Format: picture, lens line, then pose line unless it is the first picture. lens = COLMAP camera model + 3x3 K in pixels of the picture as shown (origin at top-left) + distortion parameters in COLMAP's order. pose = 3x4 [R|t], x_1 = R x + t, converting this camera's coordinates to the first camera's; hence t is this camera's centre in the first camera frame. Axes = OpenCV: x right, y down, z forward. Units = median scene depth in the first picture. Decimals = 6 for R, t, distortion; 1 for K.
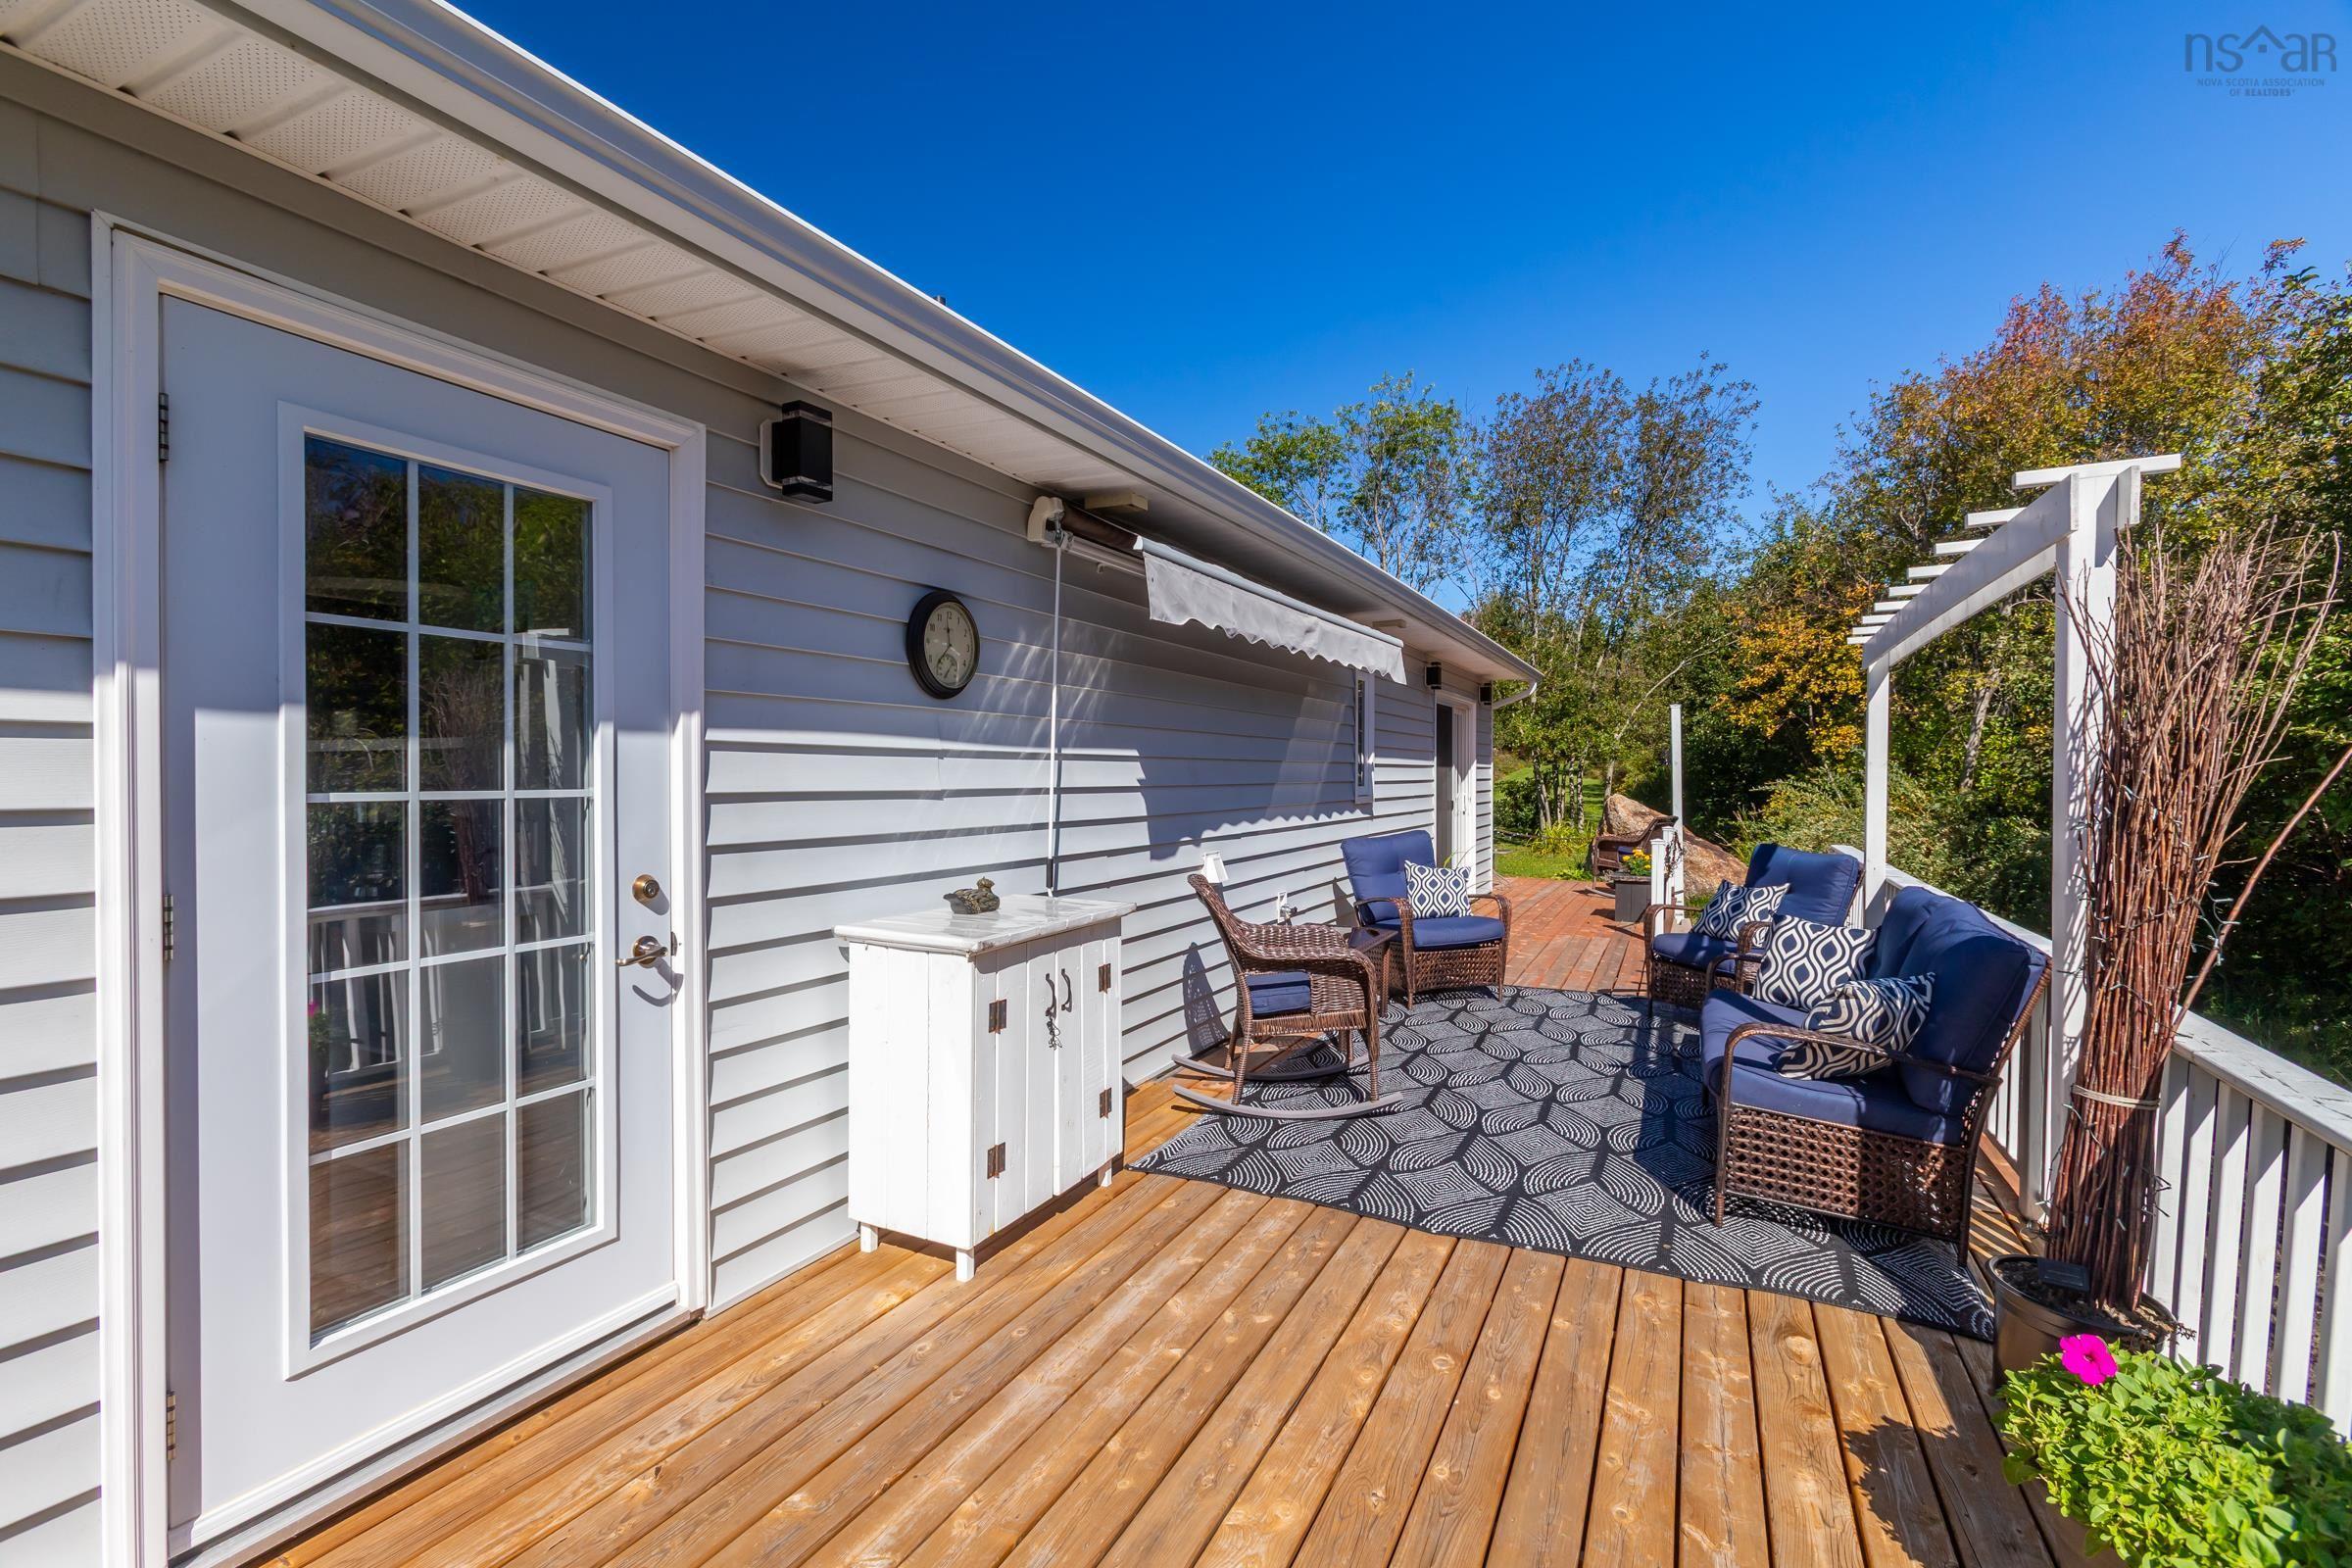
lens RADIAL K [[1068.4, 0, 1179.1], [0, 1068.4, 775.6], [0, 0, 1]] dist [-0.000515, 0.000505]
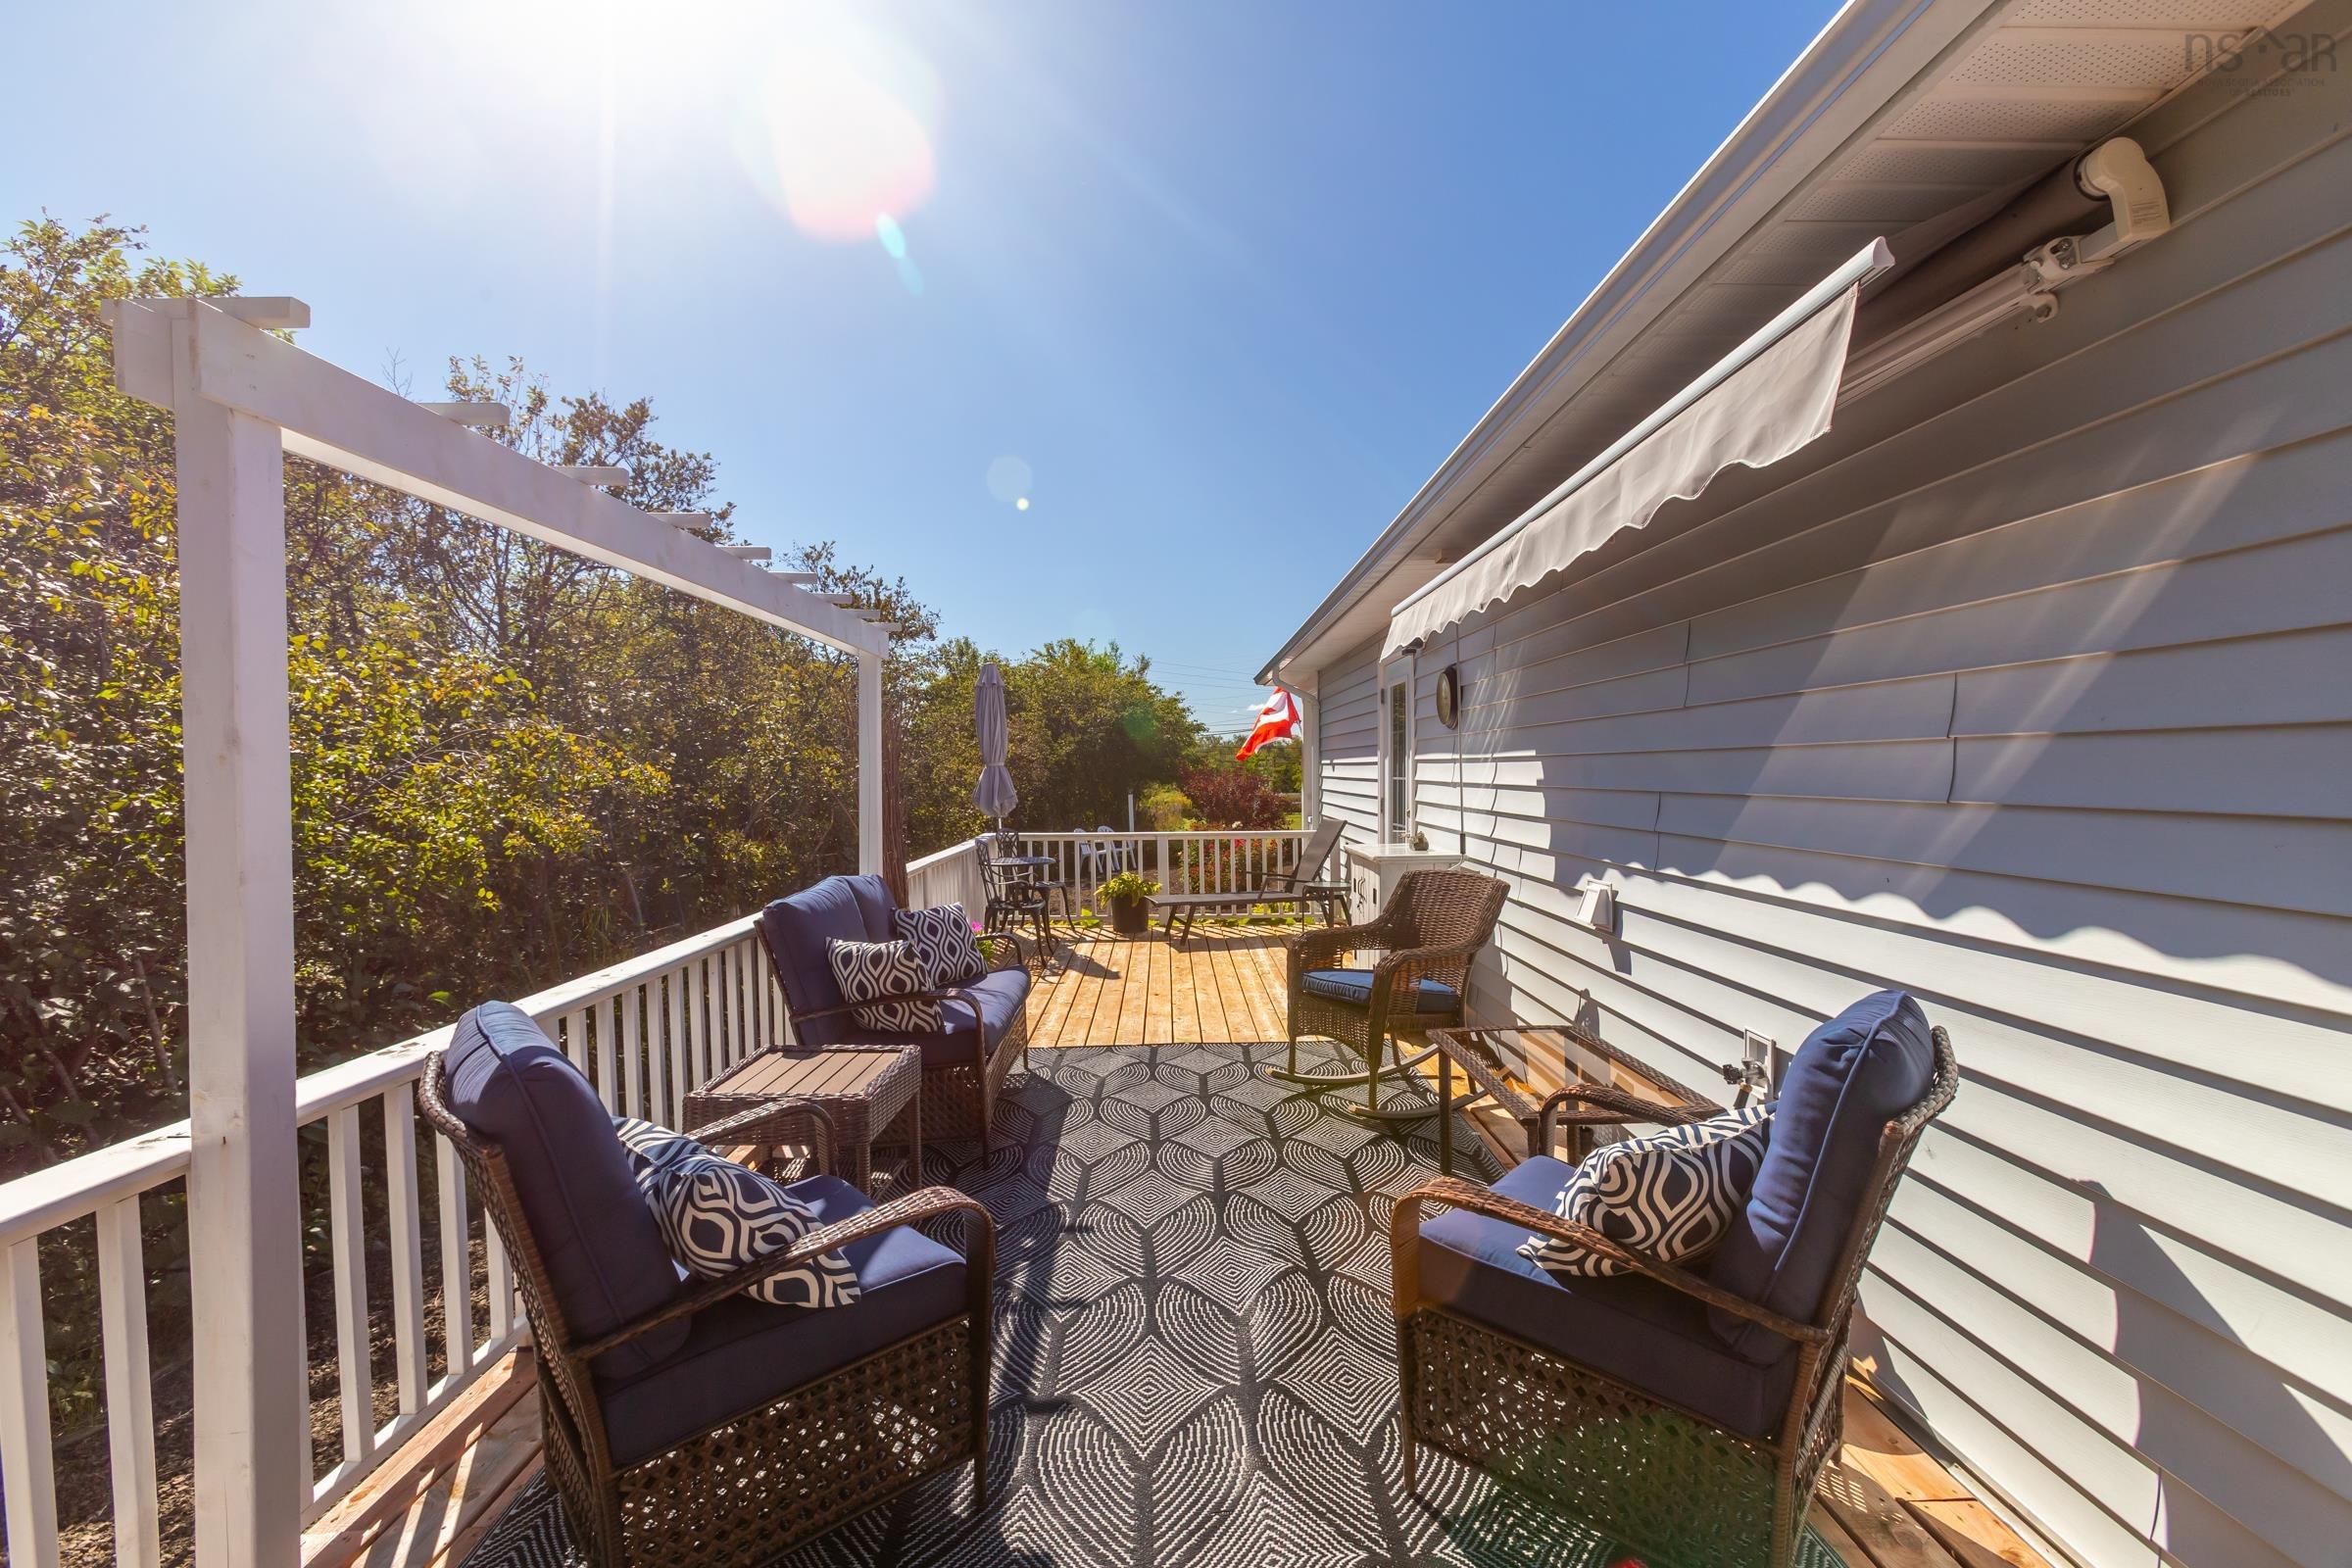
lens RADIAL K [[1068.4, 0, 1179.1], [0, 1068.4, 775.6], [0, 0, 1]] dist [-0.000515, 0.000505]
pose [[-0.892210, 0.003394, -0.451608, 0.758412], [0.000819, 0.999982, 0.005898, -0.006215], [0.451620, 0.004893, -0.892197, 1.871824]]
